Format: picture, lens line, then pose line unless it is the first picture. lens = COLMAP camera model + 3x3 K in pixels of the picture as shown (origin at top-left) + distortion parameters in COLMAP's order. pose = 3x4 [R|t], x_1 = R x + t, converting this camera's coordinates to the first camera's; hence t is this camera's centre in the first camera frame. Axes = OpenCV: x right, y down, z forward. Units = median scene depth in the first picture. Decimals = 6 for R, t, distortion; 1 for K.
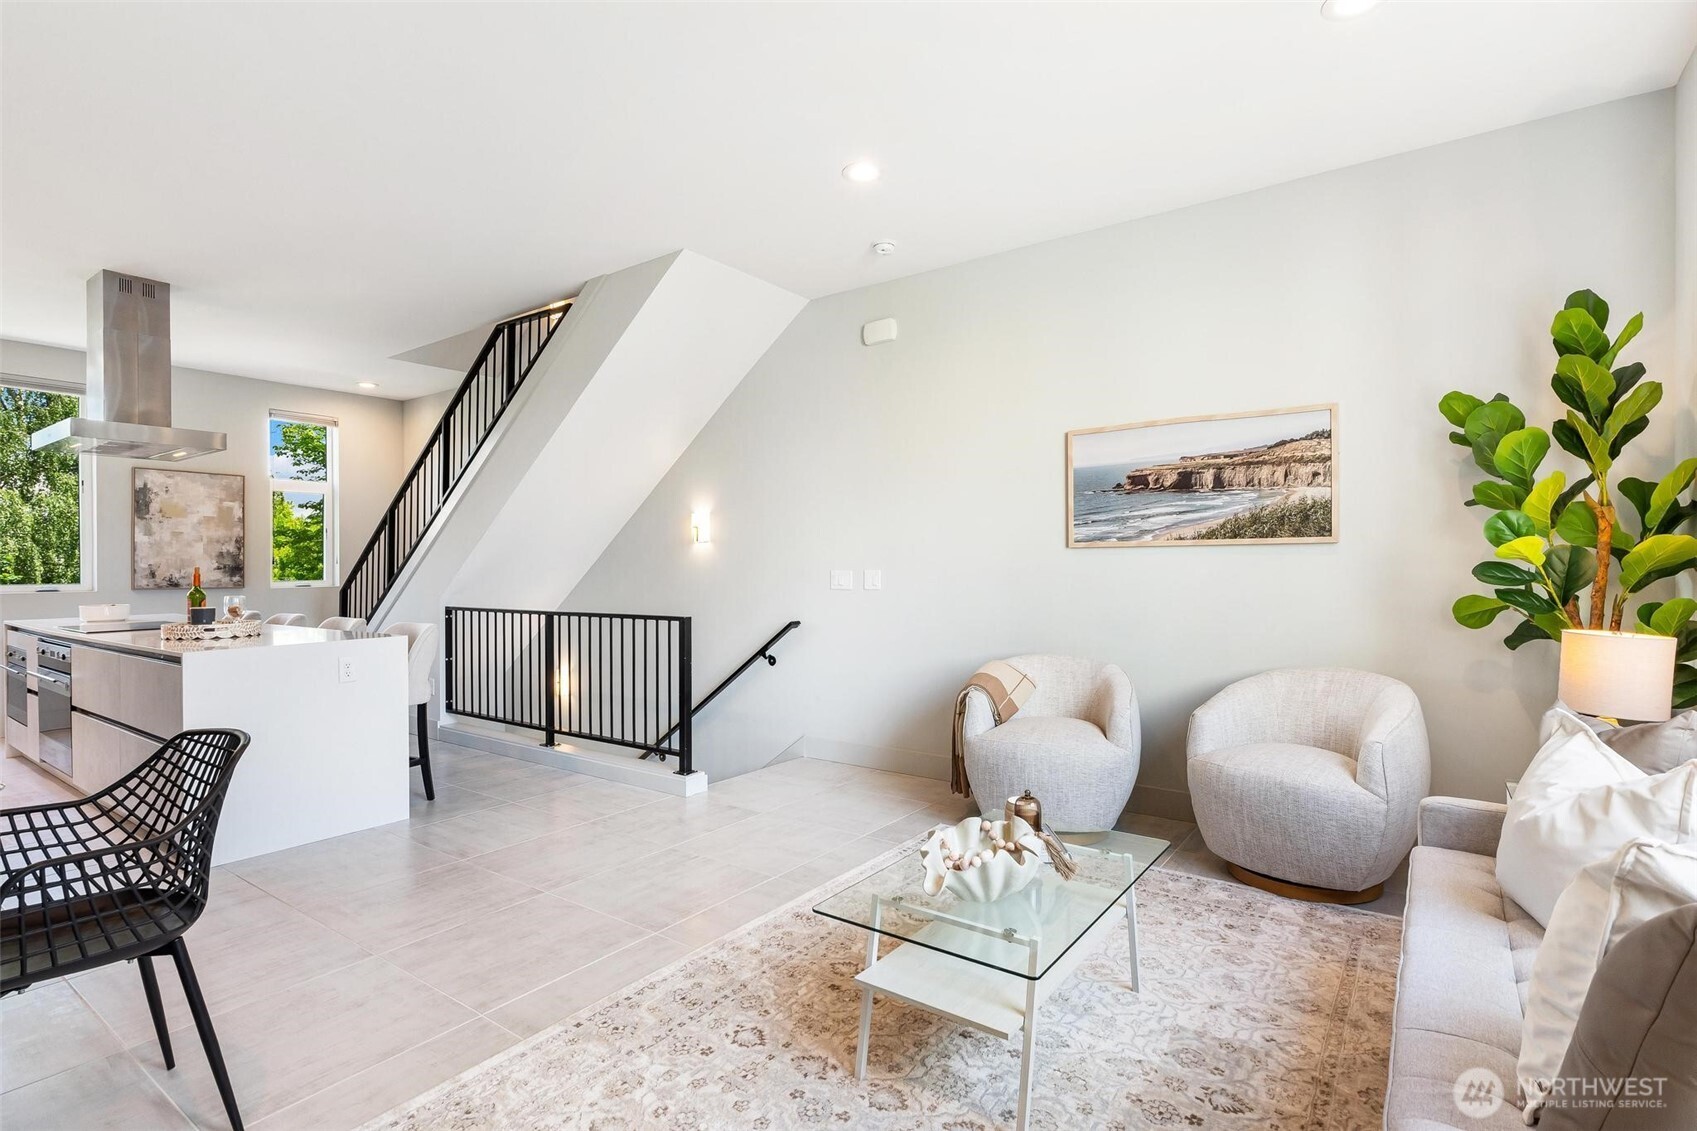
lens RADIAL K [[824.1, 0, 853.5], [0, 824.1, 562.4], [0, 0, 1]] dist [0.006834, 0.001165]
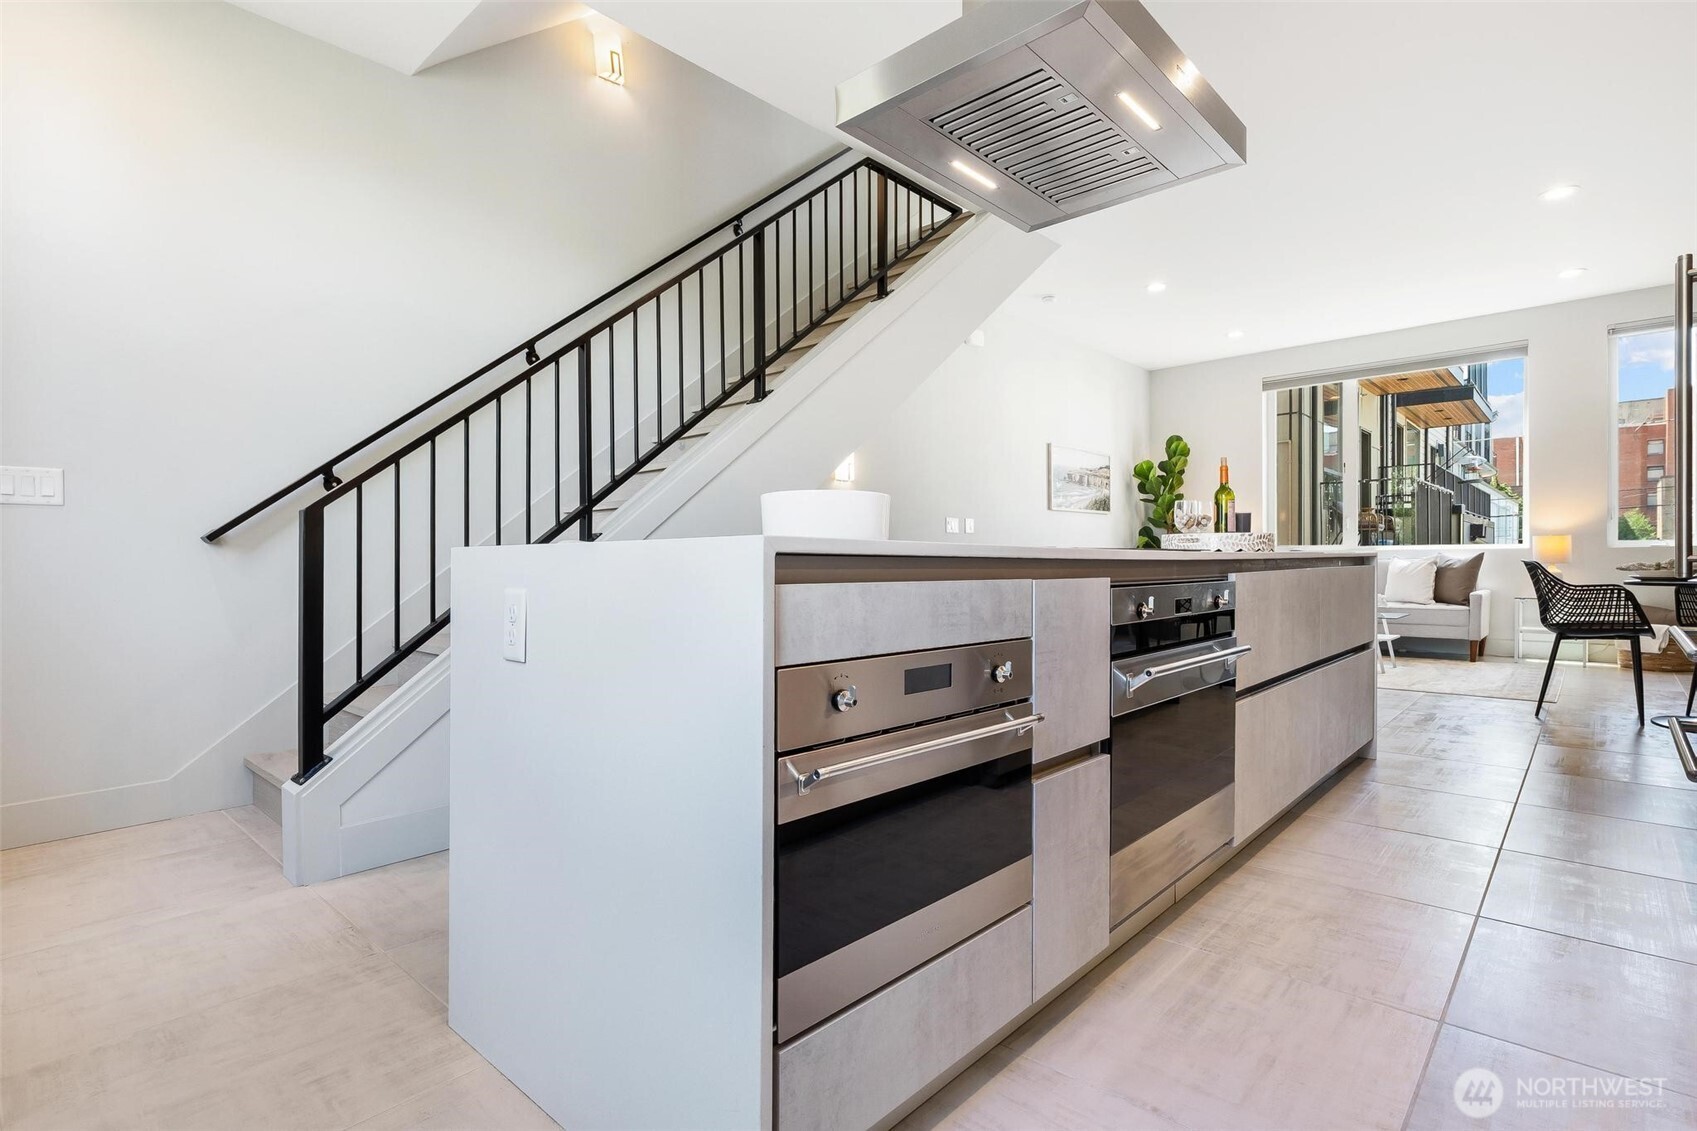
lens RADIAL K [[824.1, 0, 851.3], [0, 824.1, 562.2], [0, 0, 1]] dist [0.006834, 0.001165]
pose [[0.120872, -0.004446, 0.992658, -0.985138], [-0.007044, 0.999961, 0.005337, 0.056511], [-0.992643, -0.007637, 0.120836, 0.778599]]
